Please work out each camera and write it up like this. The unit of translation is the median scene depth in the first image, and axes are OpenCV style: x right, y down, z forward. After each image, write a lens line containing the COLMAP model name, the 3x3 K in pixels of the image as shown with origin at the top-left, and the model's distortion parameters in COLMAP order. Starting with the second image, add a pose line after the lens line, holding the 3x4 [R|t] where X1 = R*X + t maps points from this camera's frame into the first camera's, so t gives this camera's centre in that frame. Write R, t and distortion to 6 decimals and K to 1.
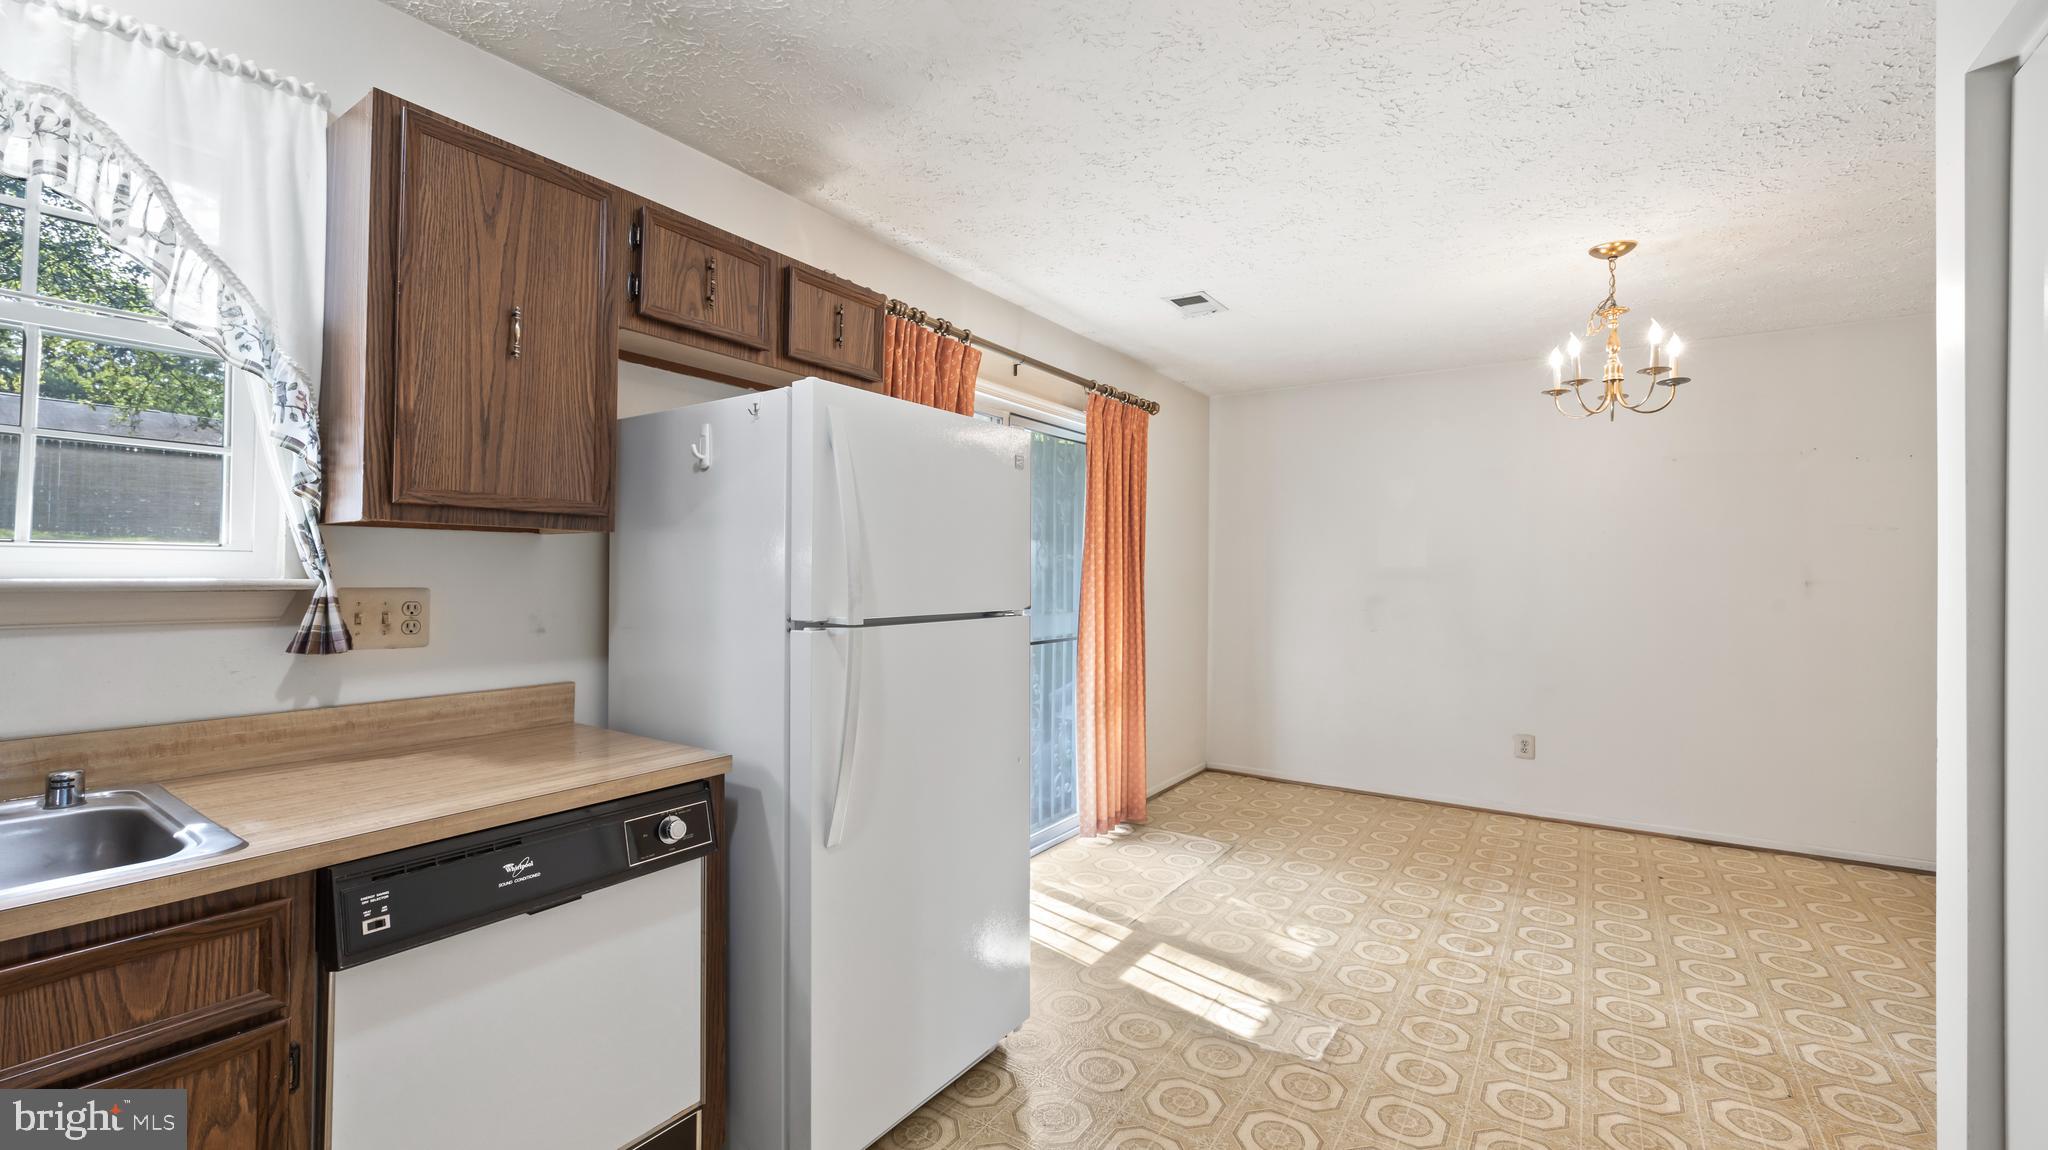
lens RADIAL K [[823.8, 0, 1034.2], [0, 823.8, 568.1], [0, 0, 1]] dist [-0.001923, -0.000691]
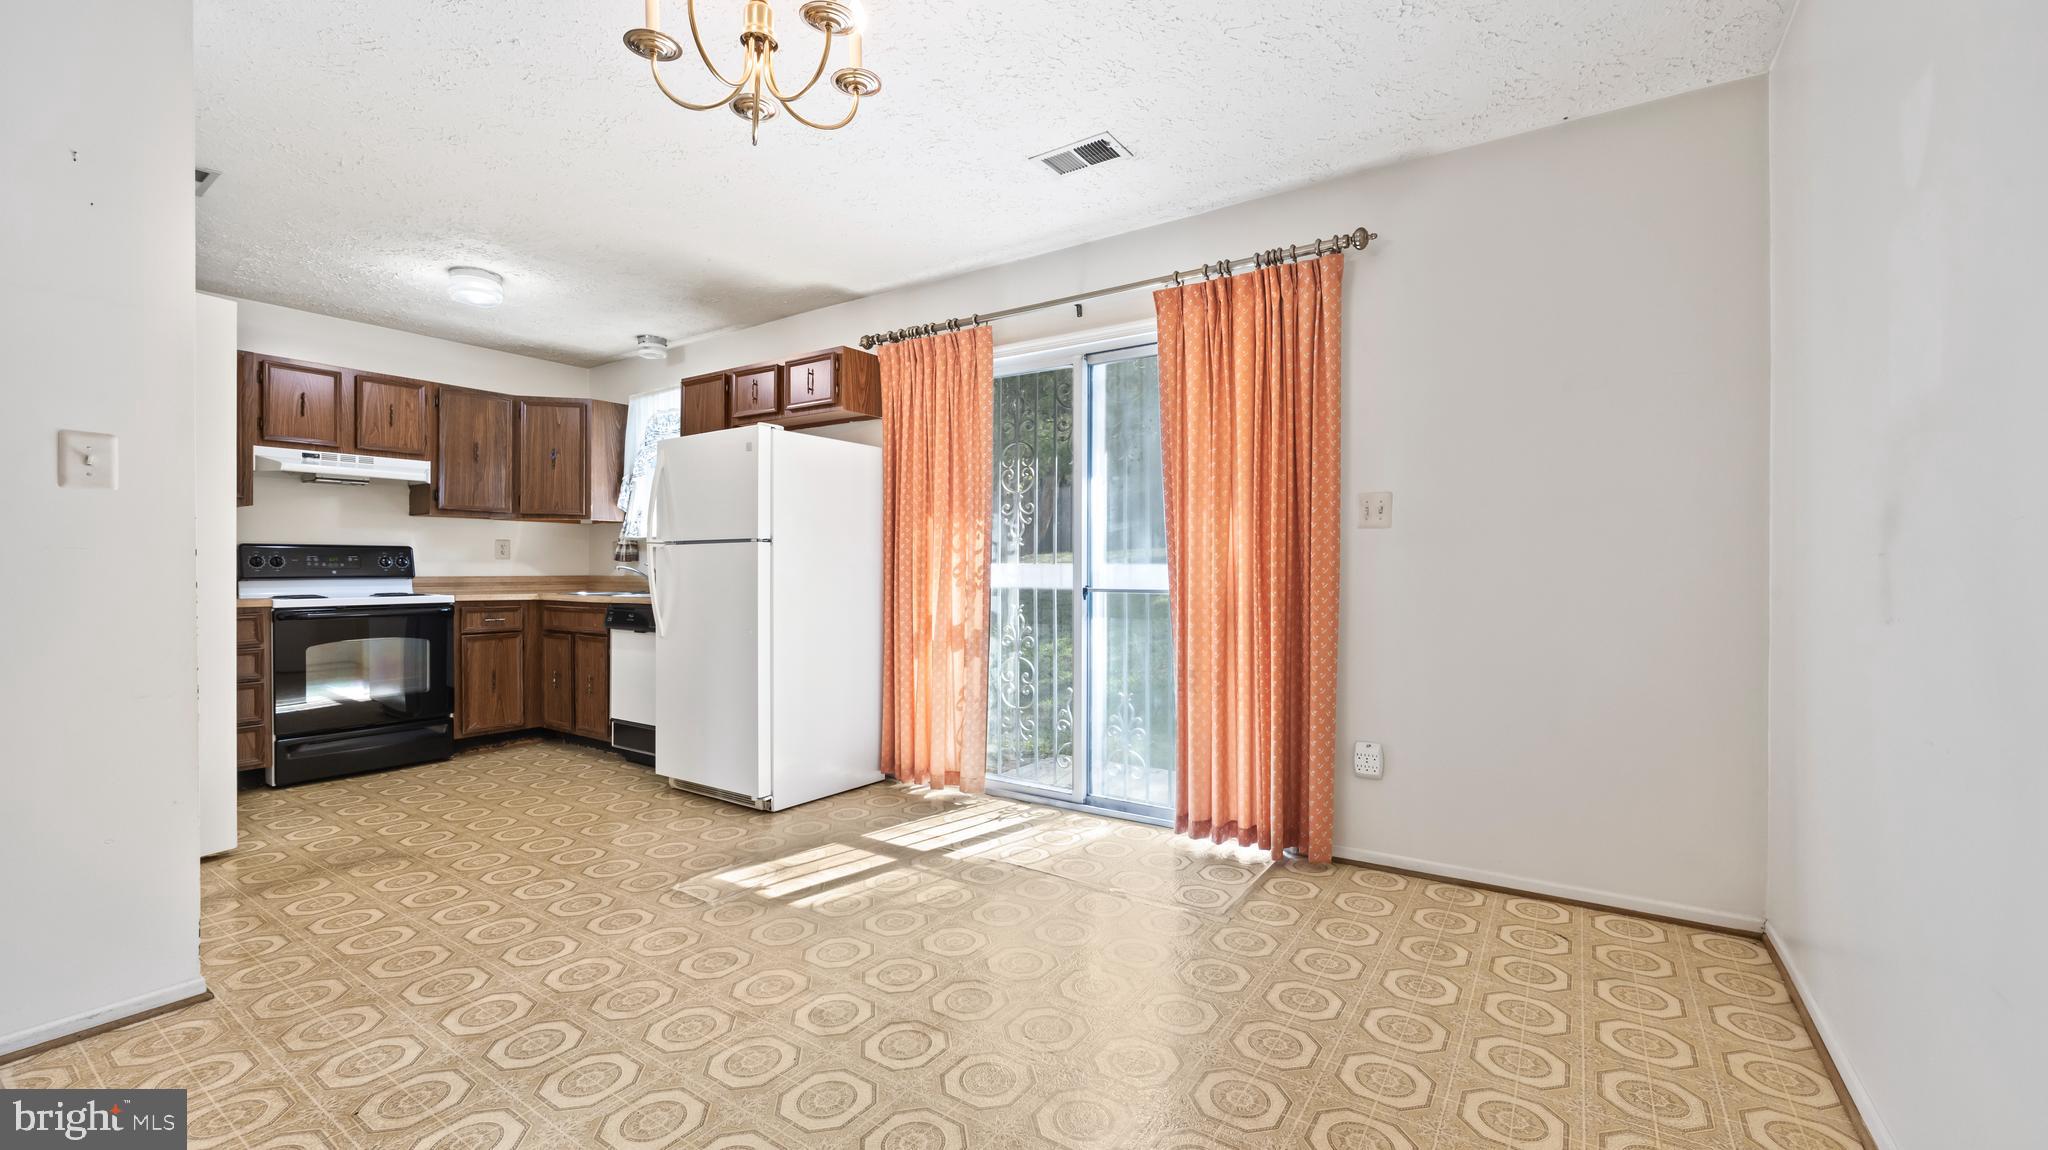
lens RADIAL K [[823.8, 0, 1027.8], [0, 823.8, 574.7], [0, 0, 1]] dist [-0.001923, -0.000691]
pose [[0.004380, 0.000228, -0.999990, 1.626329], [0.009599, 0.999954, 0.000270, 0.128077], [0.999944, -0.009600, 0.004377, 1.564867]]
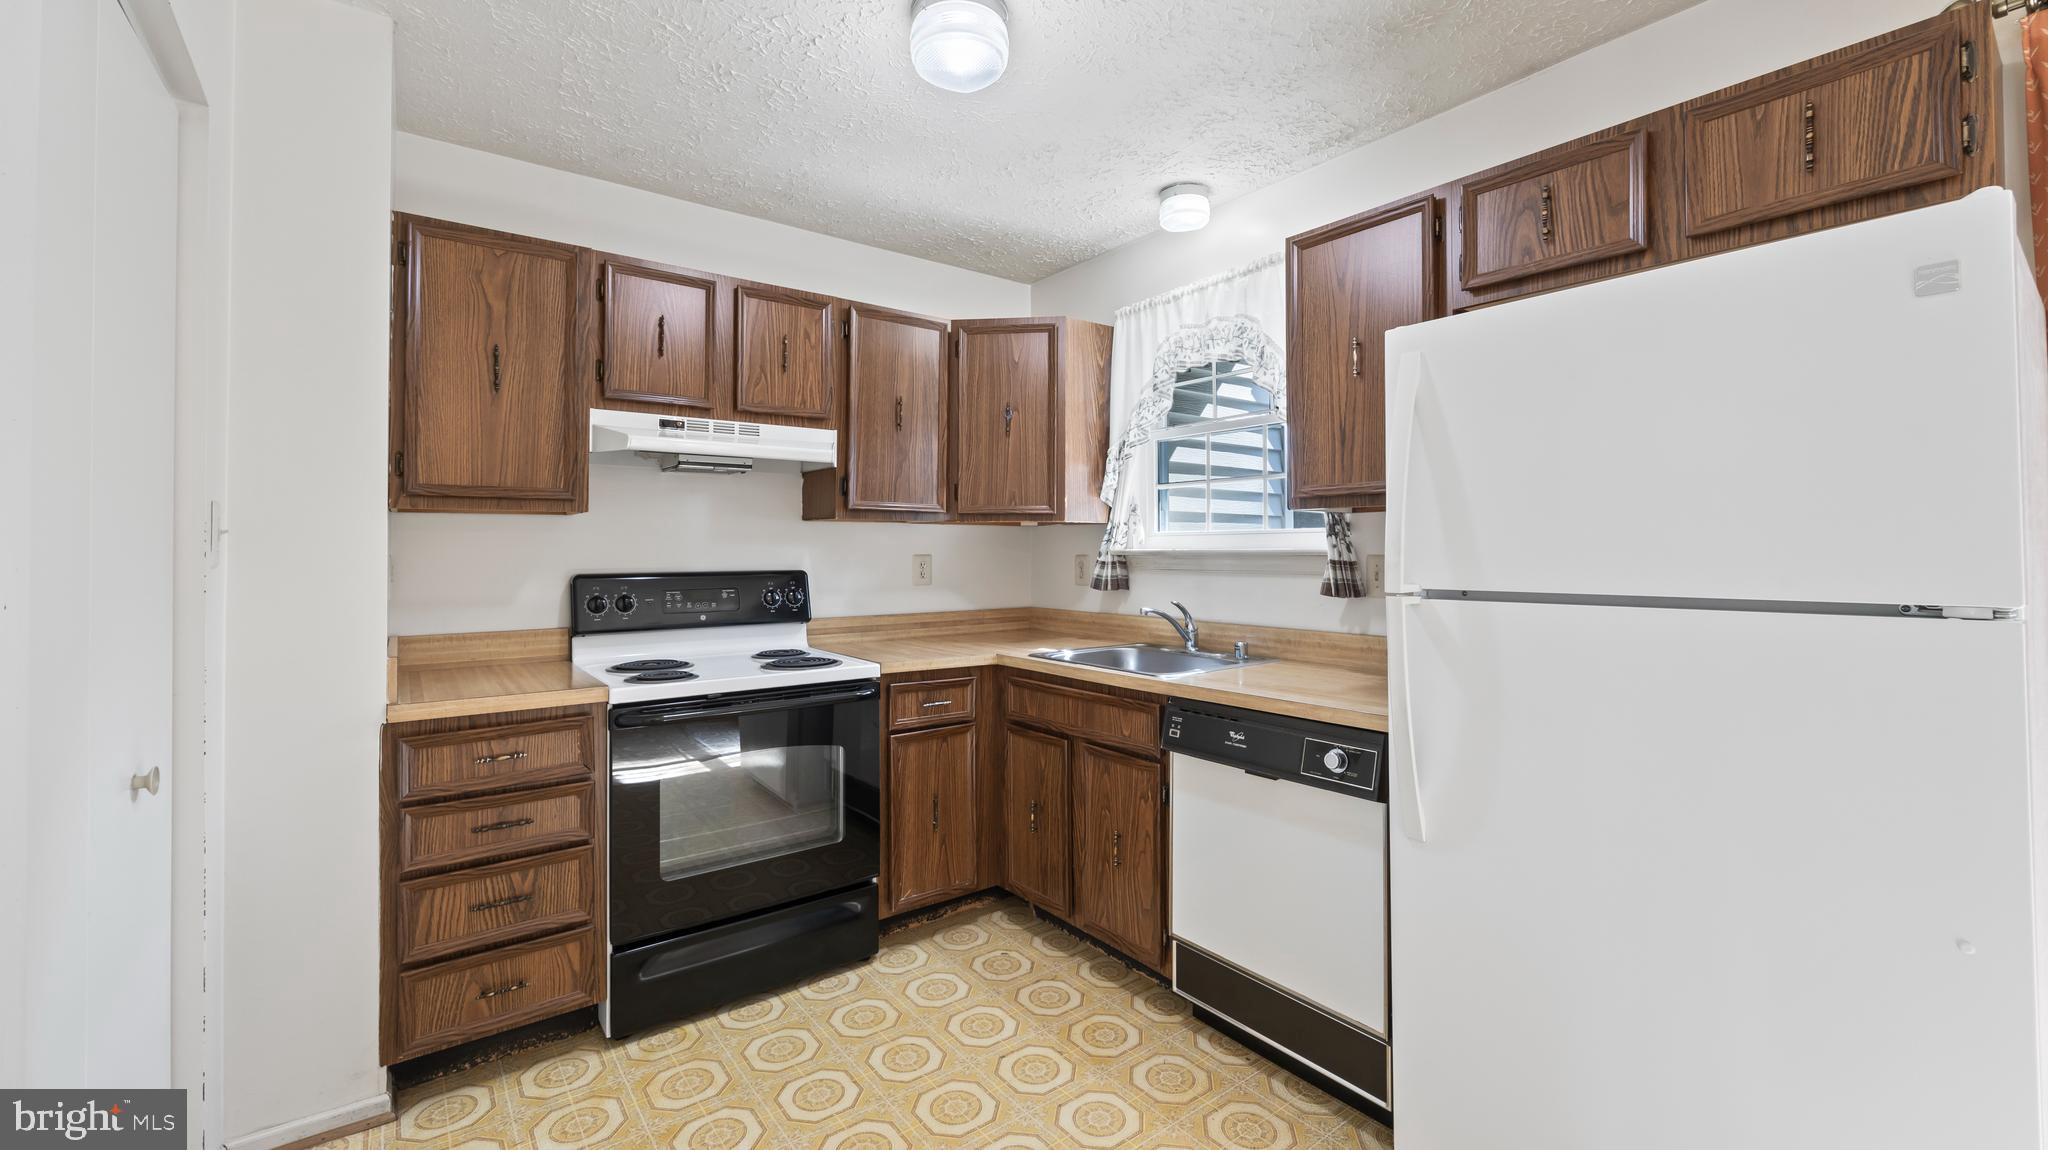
lens RADIAL K [[823.8, 0, 1018.4], [0, 823.8, 538.2], [0, 0, 1]] dist [-0.001923, -0.000691]
pose [[-0.314755, -0.021970, -0.948919, 0.578167], [0.009717, 0.999605, -0.026367, 0.021160], [0.949123, -0.017519, -0.314417, 0.671294]]
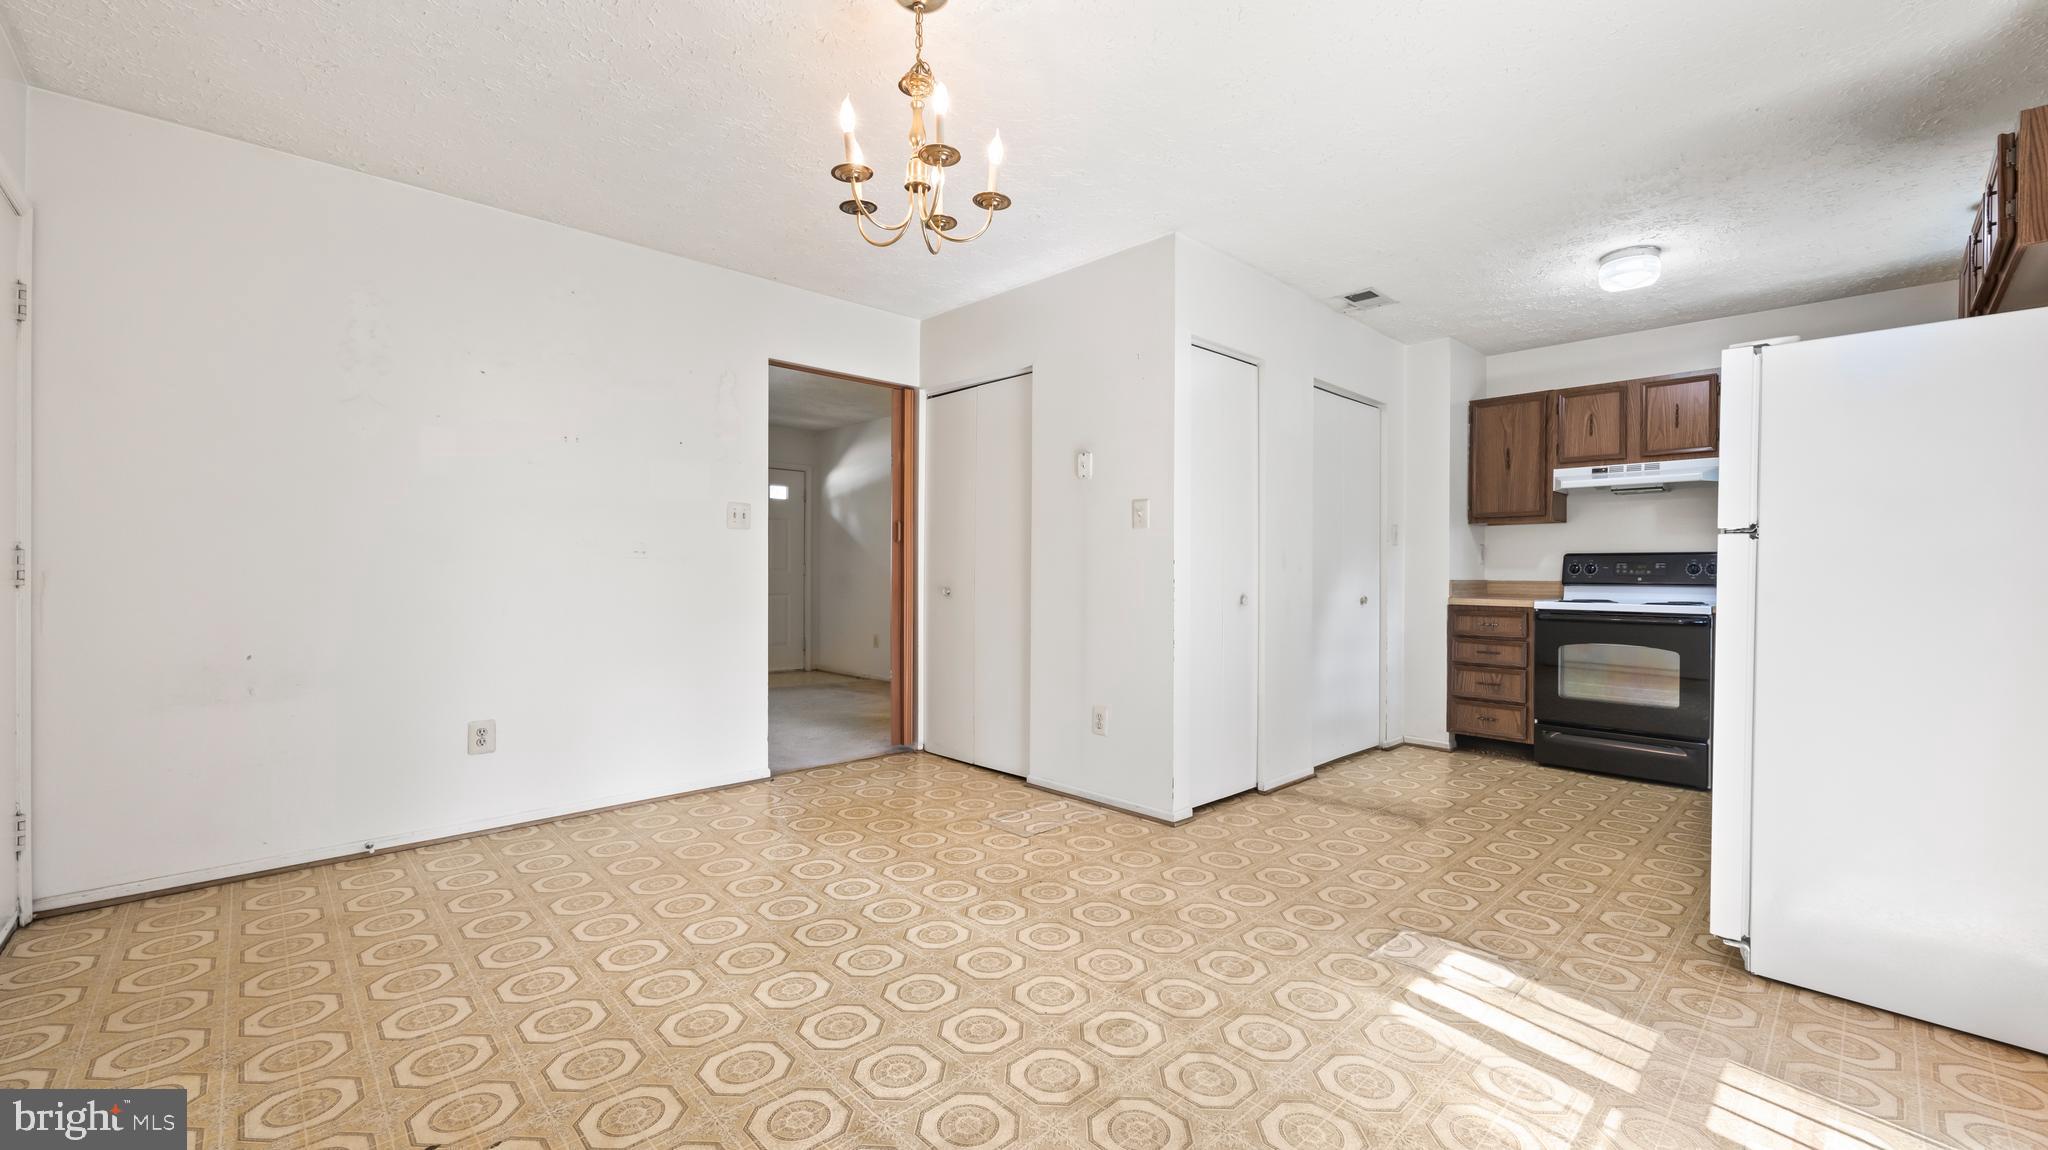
lens RADIAL K [[823.8, 0, 1035.0], [0, 823.8, 563.0], [0, 0, 1]] dist [-0.001923, -0.000691]
pose [[-0.978163, -0.014592, 0.207328, 0.621462], [-0.018428, 0.999693, -0.016582, 0.128579], [-0.207022, -0.020041, -0.978131, 2.242470]]
